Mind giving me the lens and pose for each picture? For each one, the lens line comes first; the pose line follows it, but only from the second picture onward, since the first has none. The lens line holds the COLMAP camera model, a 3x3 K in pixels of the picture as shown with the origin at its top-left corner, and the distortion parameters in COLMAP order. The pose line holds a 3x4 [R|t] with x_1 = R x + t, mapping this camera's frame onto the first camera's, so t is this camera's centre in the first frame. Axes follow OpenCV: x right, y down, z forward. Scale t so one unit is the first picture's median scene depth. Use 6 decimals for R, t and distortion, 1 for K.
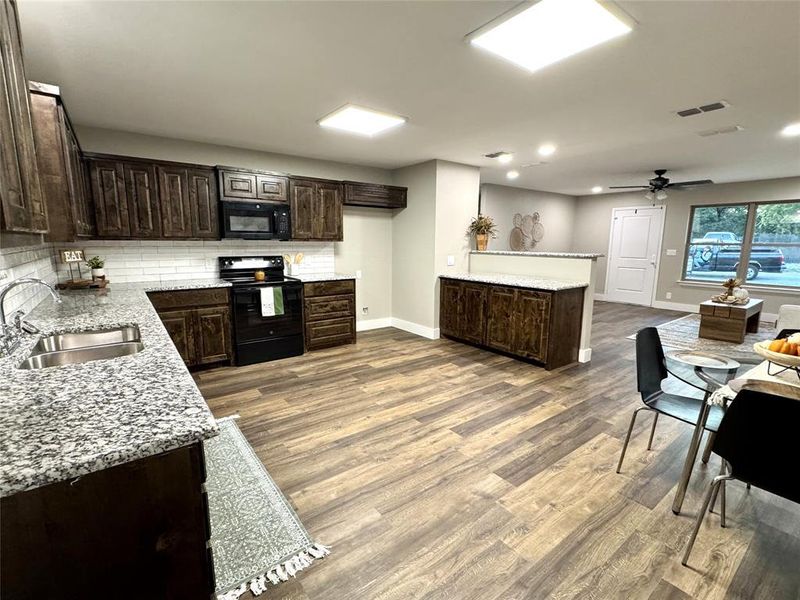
lens RADIAL K [[371.3, 0, 399.6], [0, 371.3, 301.7], [0, 0, 1]] dist [-0.000900, 0.000282]
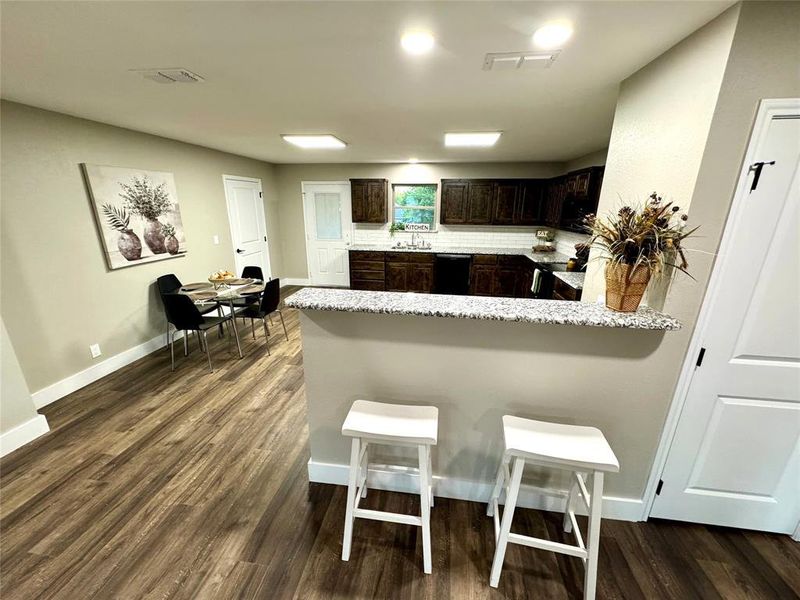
lens RADIAL K [[317.7, 0, 401.2], [0, 317.7, 299.9], [0, 0, 1]] dist [-0.002040, -0.000017]
pose [[-0.703848, 0.193957, -0.683358, 0.558277], [-0.130952, 0.910086, 0.393187, -0.234052], [0.698176, 0.366231, -0.615163, 1.044321]]
